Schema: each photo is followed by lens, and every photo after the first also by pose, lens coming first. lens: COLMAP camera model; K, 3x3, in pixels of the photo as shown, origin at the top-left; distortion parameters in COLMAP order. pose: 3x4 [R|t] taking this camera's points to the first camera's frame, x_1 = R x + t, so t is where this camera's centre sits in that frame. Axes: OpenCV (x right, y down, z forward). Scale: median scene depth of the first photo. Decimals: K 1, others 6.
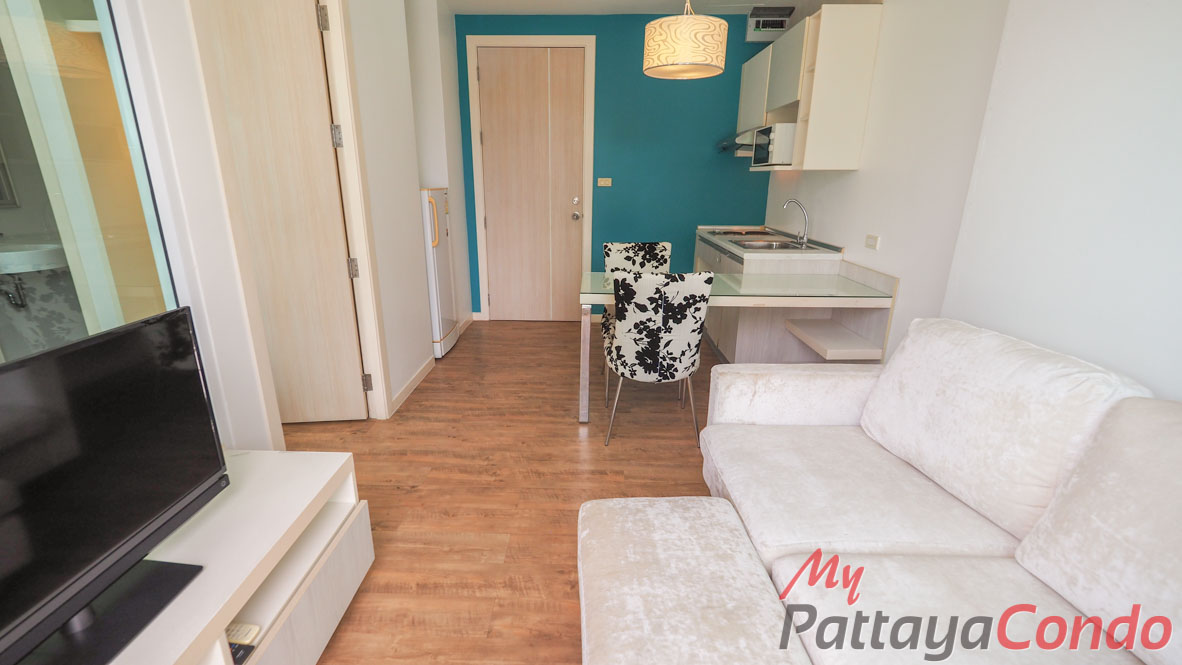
lens RADIAL K [[502.6, 0, 587.5], [0, 502.6, 336.1], [0, 0, 1]] dist [-0.001018, -0.000146]
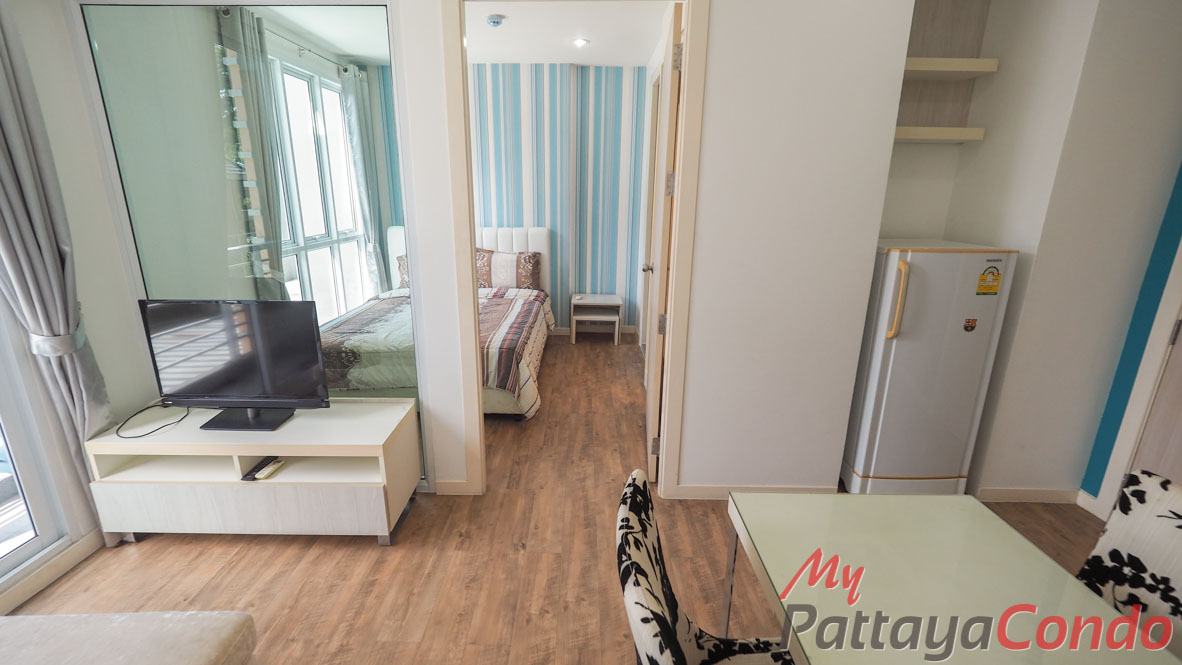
lens RADIAL K [[502.6, 0, 586.2], [0, 502.6, 329.6], [0, 0, 1]] dist [-0.001018, -0.000146]
pose [[-0.012825, 0.264934, -0.964181, 0.493299], [-0.296161, 0.919988, 0.256730, -0.384143], [0.955052, 0.288846, 0.066665, 0.941225]]
